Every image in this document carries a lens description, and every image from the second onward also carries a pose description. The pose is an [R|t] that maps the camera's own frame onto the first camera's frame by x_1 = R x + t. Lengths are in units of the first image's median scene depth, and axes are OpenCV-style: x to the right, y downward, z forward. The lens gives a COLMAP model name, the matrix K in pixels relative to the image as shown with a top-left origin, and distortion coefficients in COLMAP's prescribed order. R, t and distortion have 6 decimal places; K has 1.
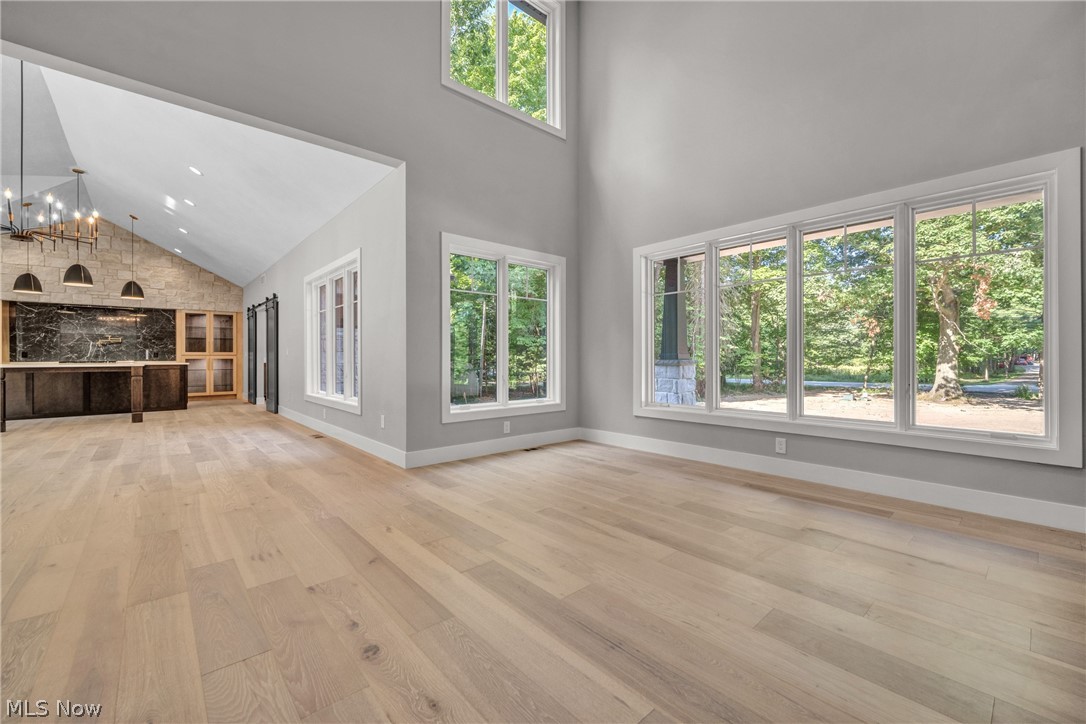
lens RADIAL K [[442.8, 0, 540.7], [0, 442.8, 358.7], [0, 0, 1]] dist [-0.002752, 0.000215]
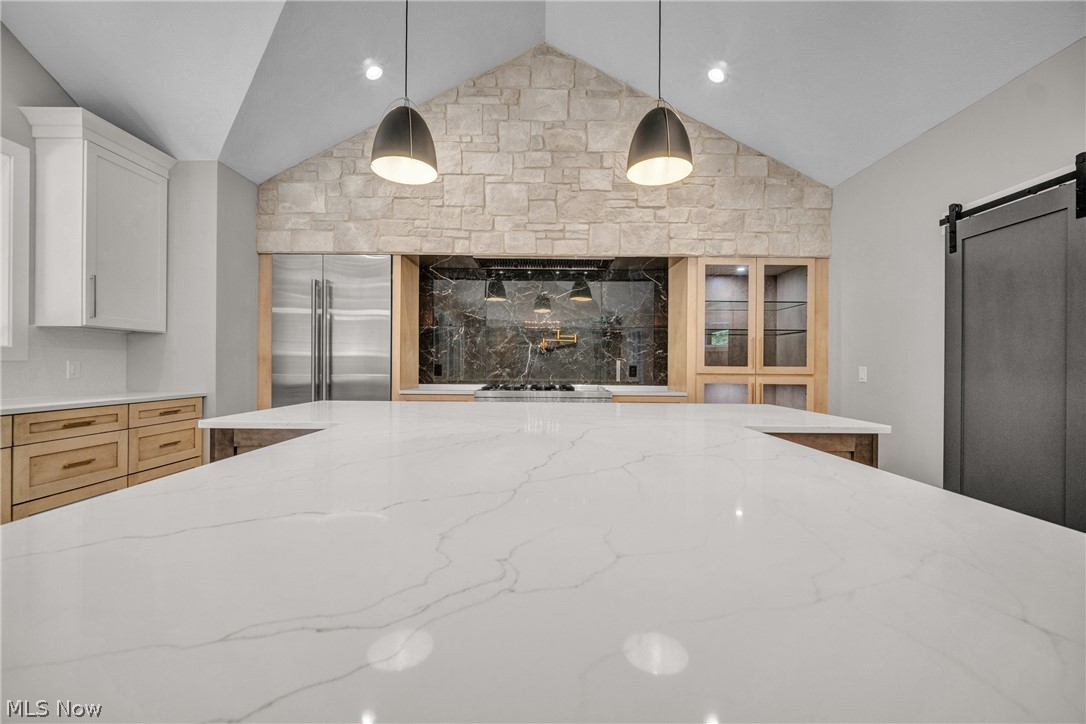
lens RADIAL K [[442.8, 0, 543.7], [0, 442.8, 365.4], [0, 0, 1]] dist [-0.002752, 0.000215]
pose [[0.748074, 0.009566, -0.663546, -0.677703], [-0.011328, 0.999934, 0.001644, -0.015115], [0.663518, 0.006287, 0.748134, 0.640910]]
